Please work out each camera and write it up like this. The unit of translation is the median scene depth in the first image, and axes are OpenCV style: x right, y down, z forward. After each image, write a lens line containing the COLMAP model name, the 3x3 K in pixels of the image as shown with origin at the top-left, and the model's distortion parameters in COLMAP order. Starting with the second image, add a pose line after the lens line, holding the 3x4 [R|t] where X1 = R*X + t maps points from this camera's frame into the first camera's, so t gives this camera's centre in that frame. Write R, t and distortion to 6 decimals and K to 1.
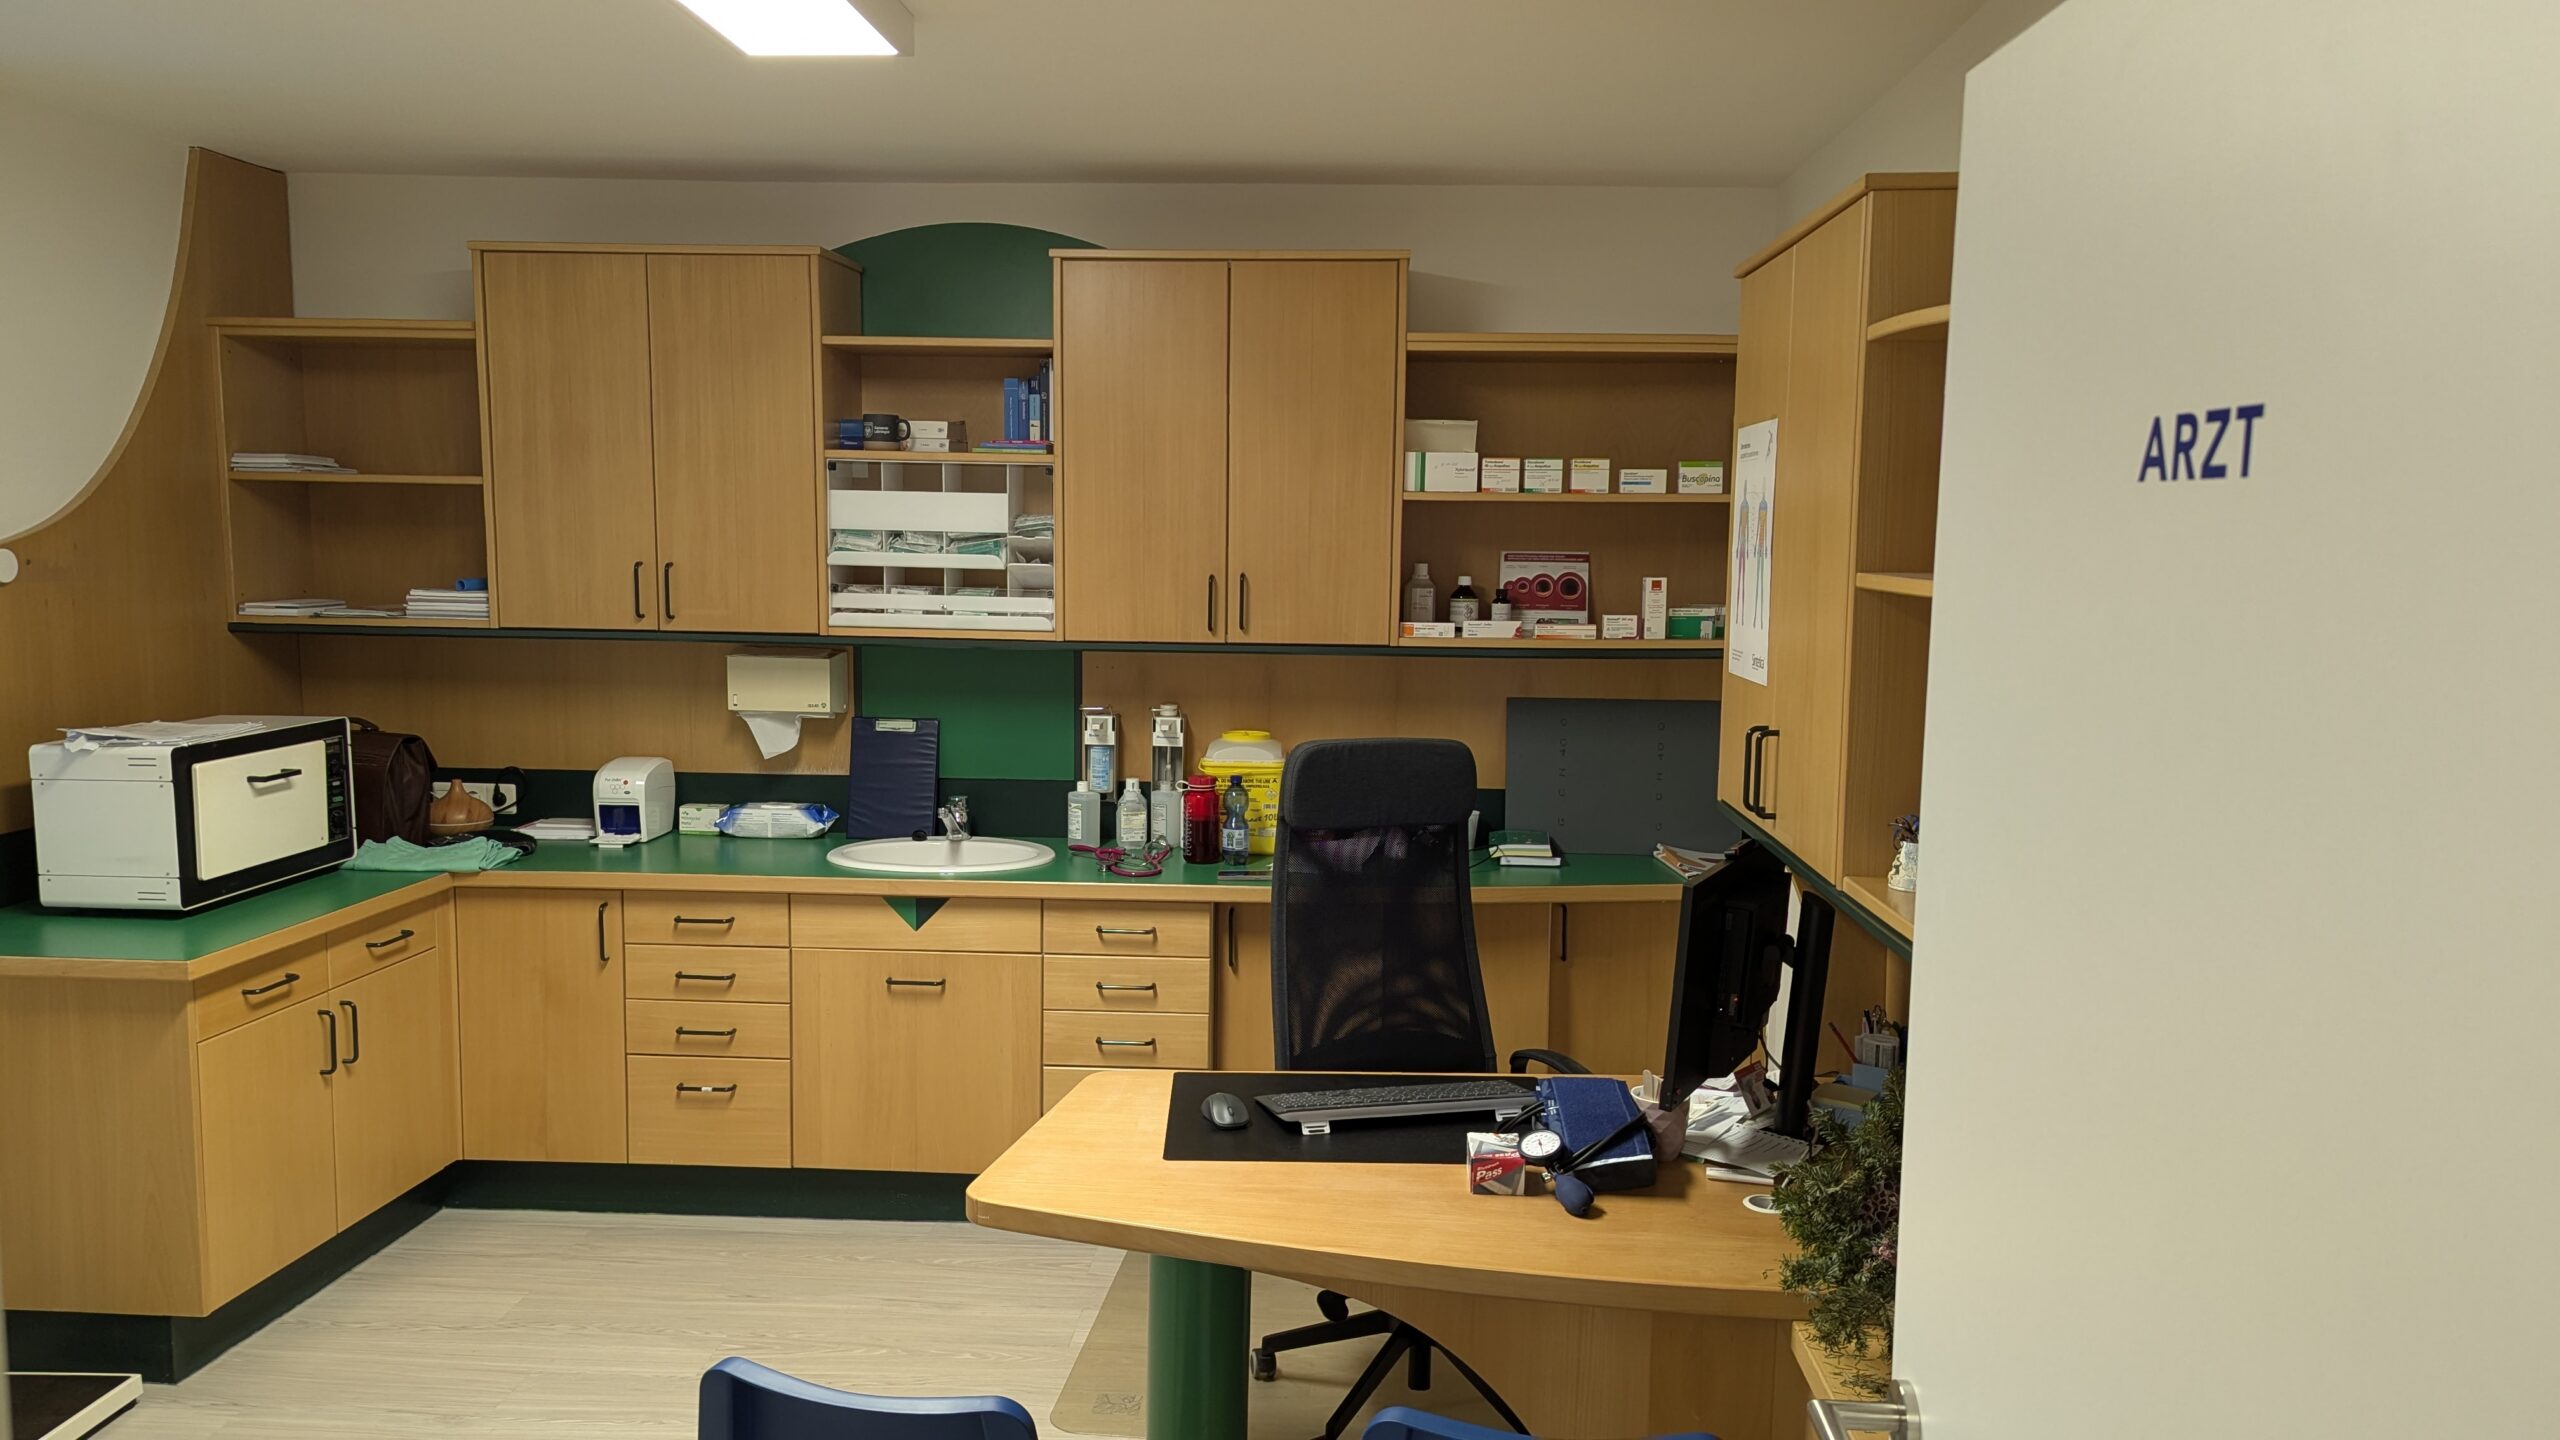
lens RADIAL K [[1869.9, 0, 1269.9], [0, 1869.9, 717.3], [0, 0, 1]] dist [0.056960, -0.030252]
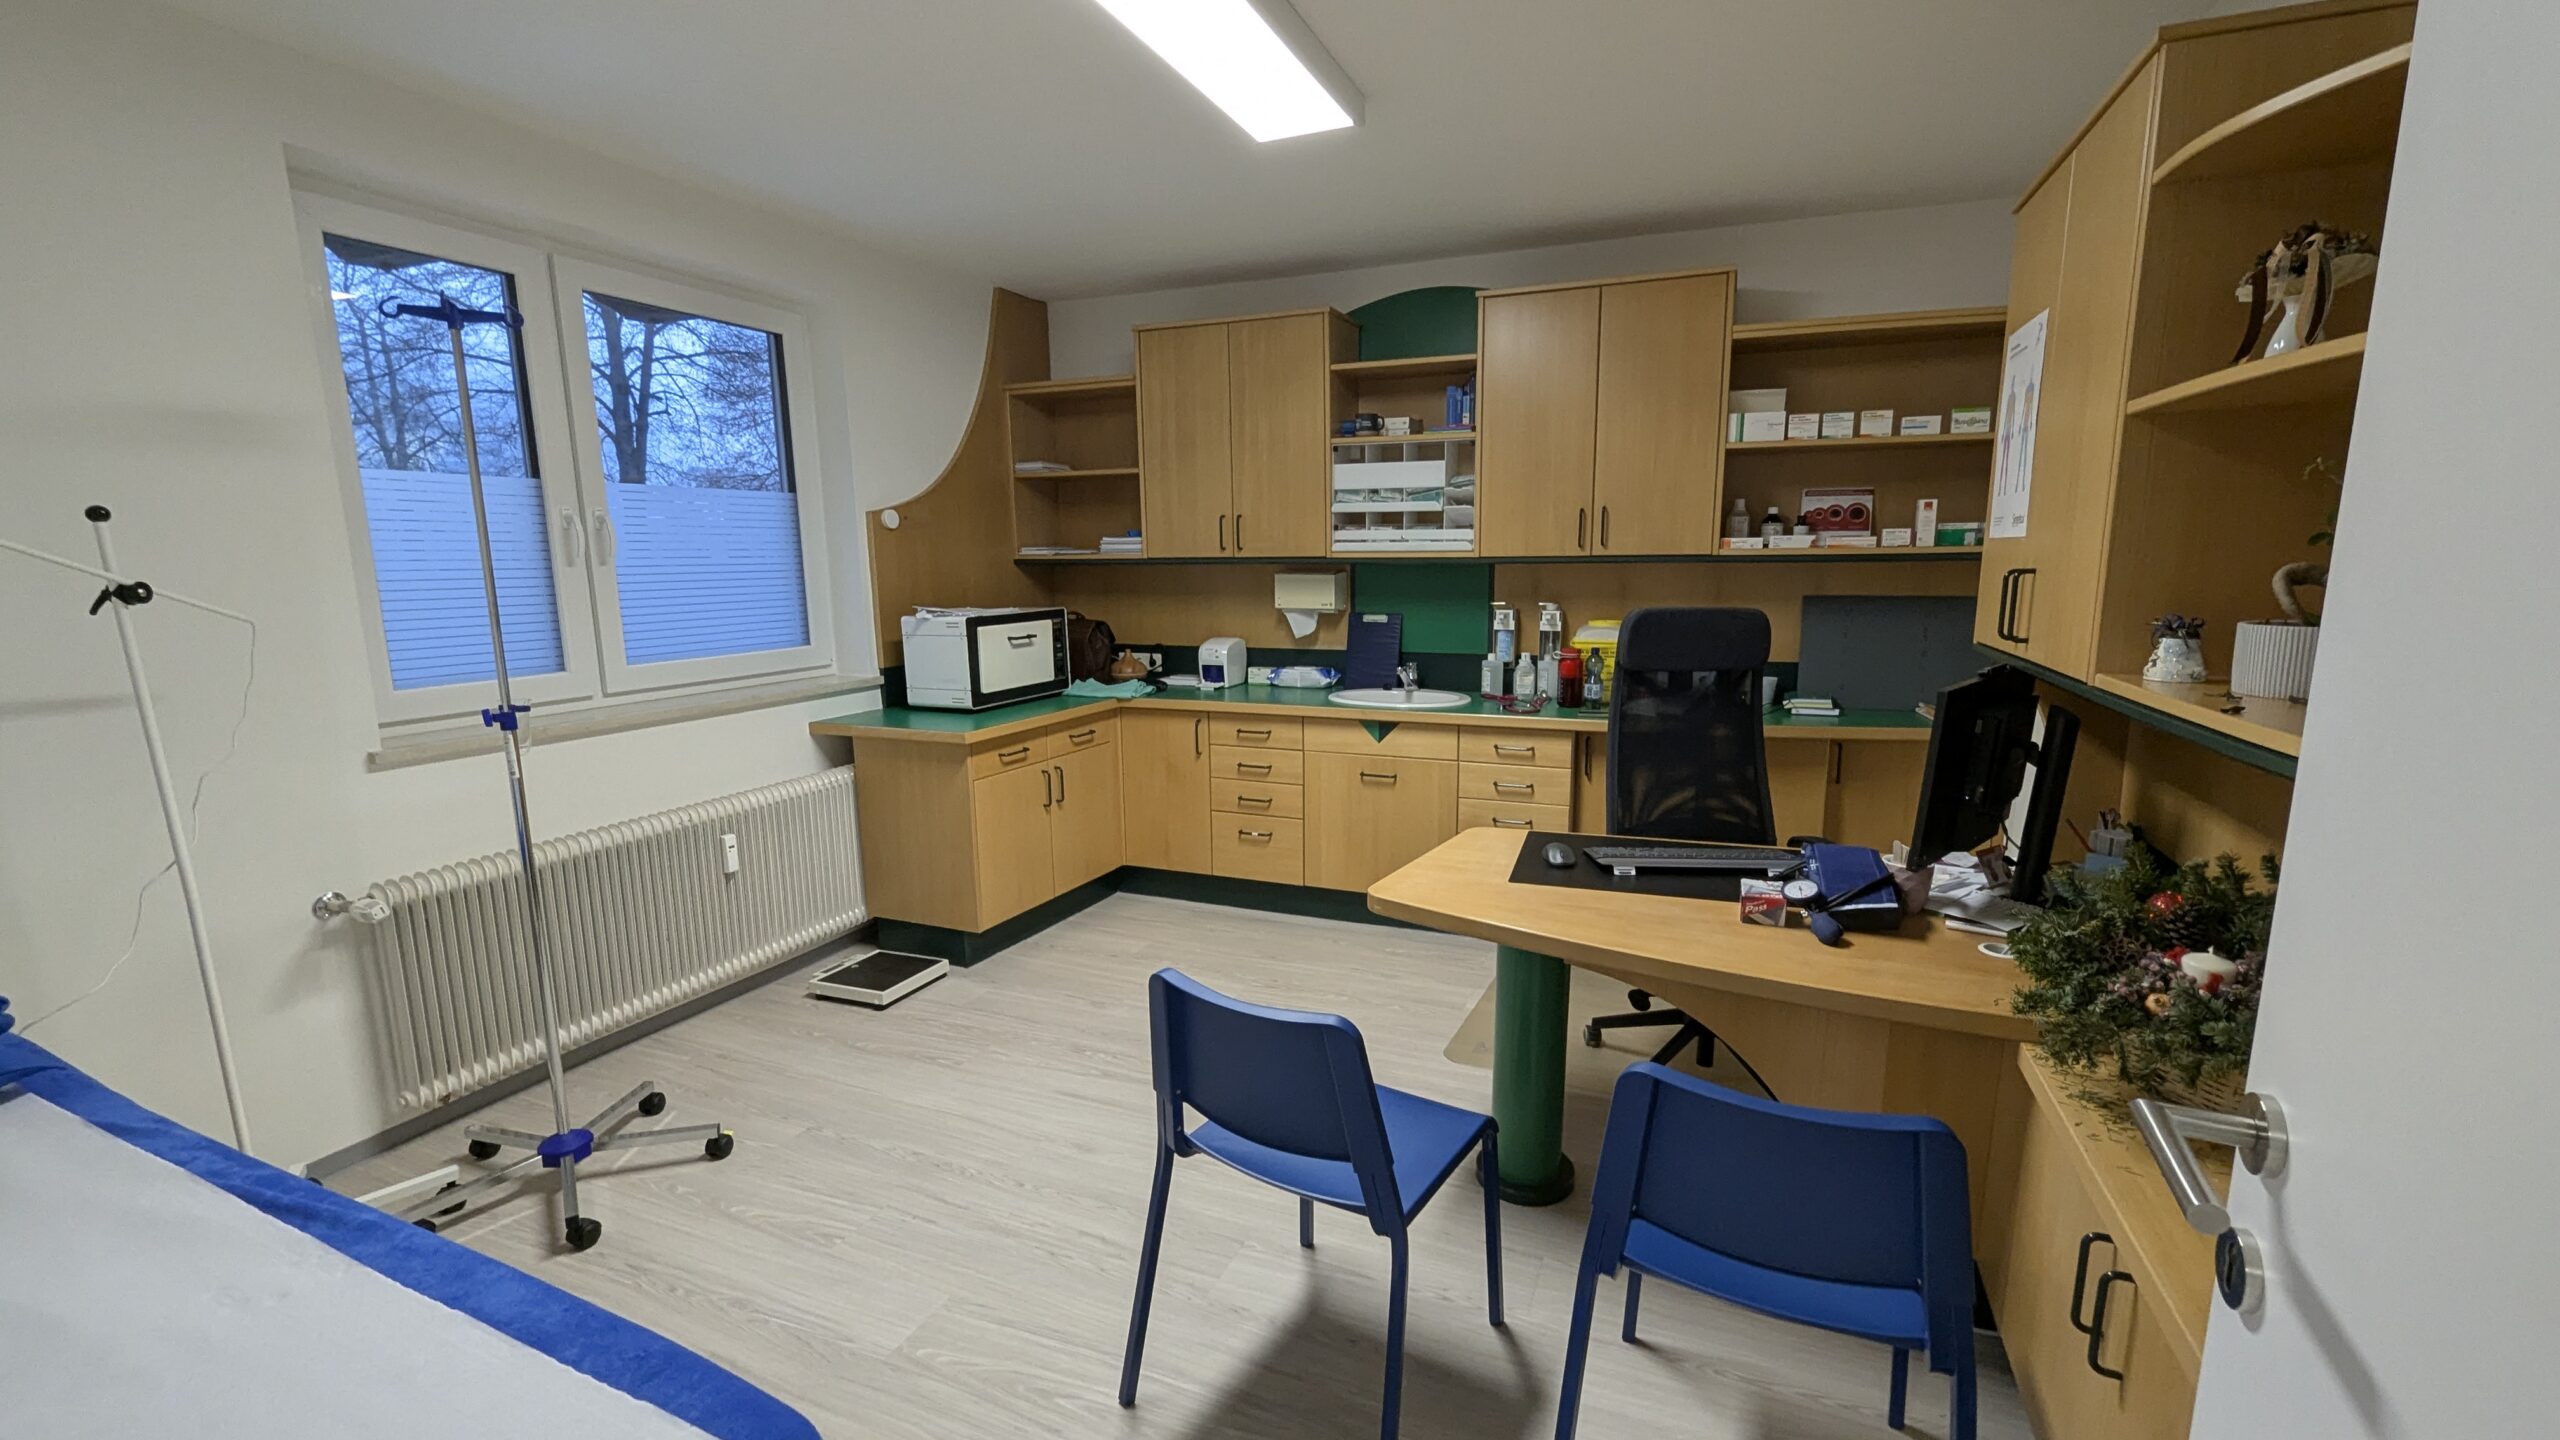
lens RADIAL K [[1070.8, 0, 1284.7], [0, 1070.8, 743.0], [0, 0, 1]] dist [-0.002257, -0.000332]
pose [[0.943822, 0.033786, -0.328722, 0.031217], [-0.011726, 0.997557, 0.068860, 0.052751], [0.330246, -0.061137, 0.941913, 0.128717]]
